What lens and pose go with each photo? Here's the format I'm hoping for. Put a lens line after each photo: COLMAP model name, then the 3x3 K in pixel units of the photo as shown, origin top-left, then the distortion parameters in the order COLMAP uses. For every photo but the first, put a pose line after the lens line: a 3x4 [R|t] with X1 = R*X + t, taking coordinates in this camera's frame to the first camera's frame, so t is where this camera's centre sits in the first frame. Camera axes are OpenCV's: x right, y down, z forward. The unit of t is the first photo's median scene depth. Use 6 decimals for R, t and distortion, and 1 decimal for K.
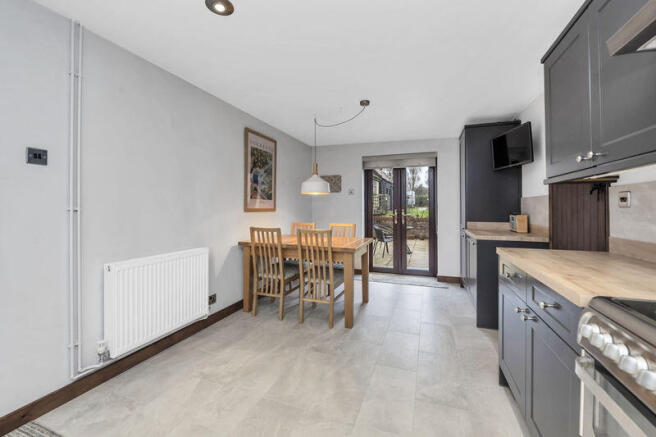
lens RADIAL K [[269.9, 0, 329.0], [0, 269.9, 206.5], [0, 0, 1]] dist [-0.002021, -0.000048]
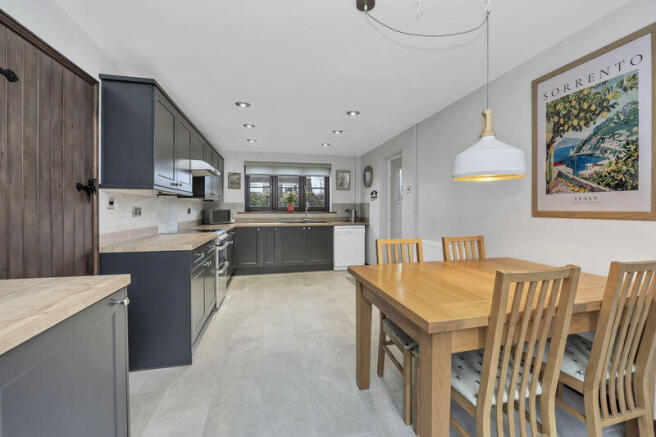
lens RADIAL K [[269.9, 0, 329.5], [0, 269.9, 212.2], [0, 0, 1]] dist [-0.002021, -0.000048]
pose [[-0.837764, 0.001881, -0.546029, 0.411274], [-0.000896, 0.999988, 0.004821, 0.007118], [0.546031, 0.004528, -0.837753, 1.219021]]
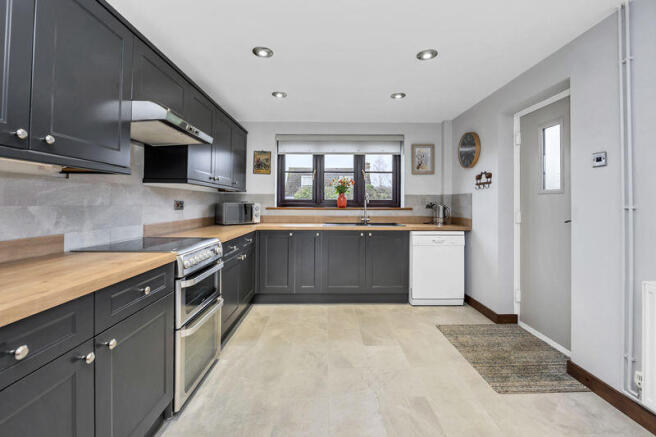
lens RADIAL K [[269.9, 0, 330.0], [0, 269.9, 202.5], [0, 0, 1]] dist [-0.002021, -0.000048]
pose [[-0.933183, -0.011476, -0.359217, 0.159663], [-0.007965, 0.999905, -0.011252, 0.005469], [0.359312, -0.007639, -0.933186, 0.736375]]
